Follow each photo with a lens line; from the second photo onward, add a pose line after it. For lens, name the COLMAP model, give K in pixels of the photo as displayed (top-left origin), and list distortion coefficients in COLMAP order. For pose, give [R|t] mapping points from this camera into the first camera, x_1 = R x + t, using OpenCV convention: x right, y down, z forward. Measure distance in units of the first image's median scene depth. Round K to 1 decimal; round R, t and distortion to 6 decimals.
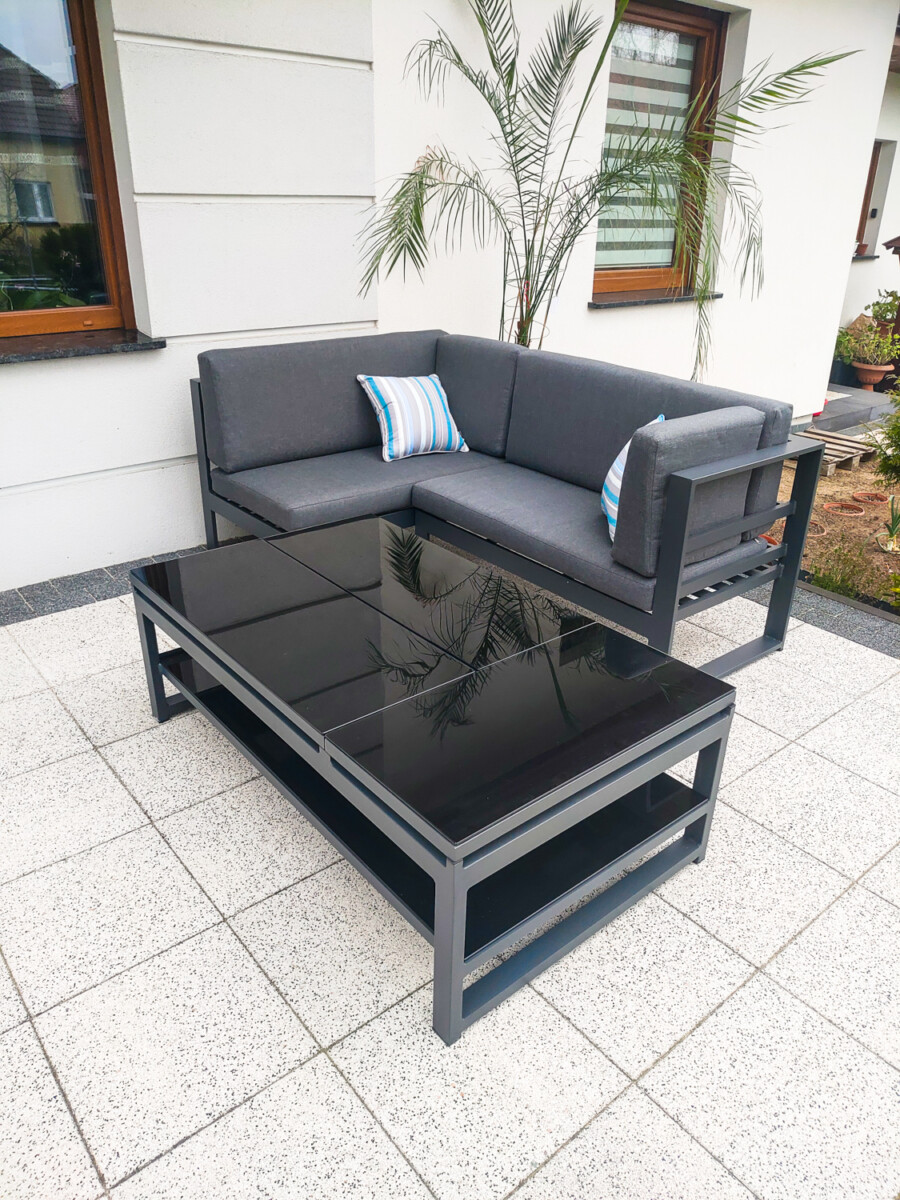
lens RADIAL K [[857.4, 0, 450.0], [0, 857.4, 600.0], [0, 0, 1]] dist [-0.002795, -0.006880]
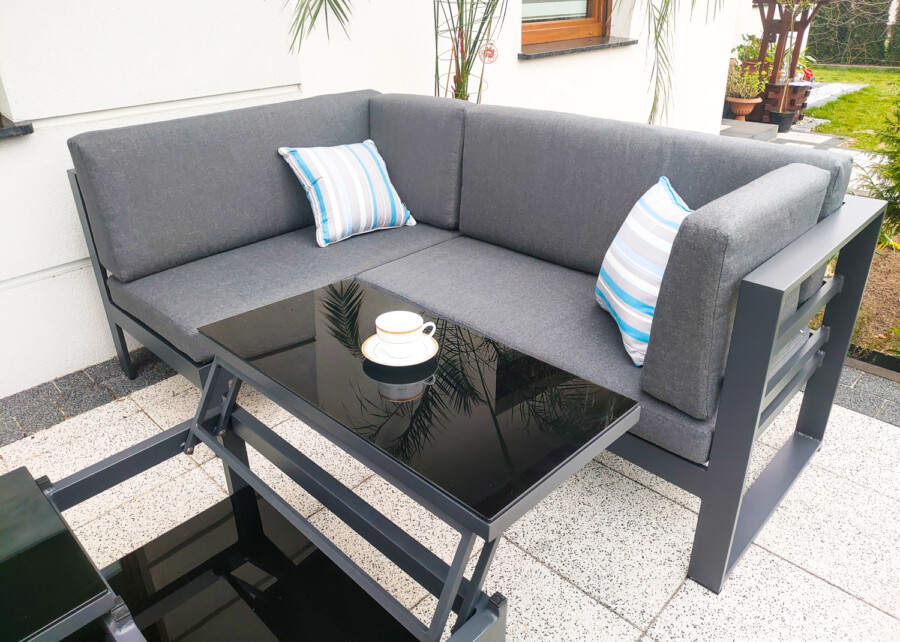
lens RADIAL K [[650.7, 0, 446.0], [0, 650.7, 294.1], [0, 0, 1]] dist [-0.019927, 0.005630]
pose [[0.993203, -0.087798, 0.076414, -0.005058], [0.087983, 0.996121, 0.000947, -0.103613], [-0.076200, 0.005782, 0.997076, 0.343875]]
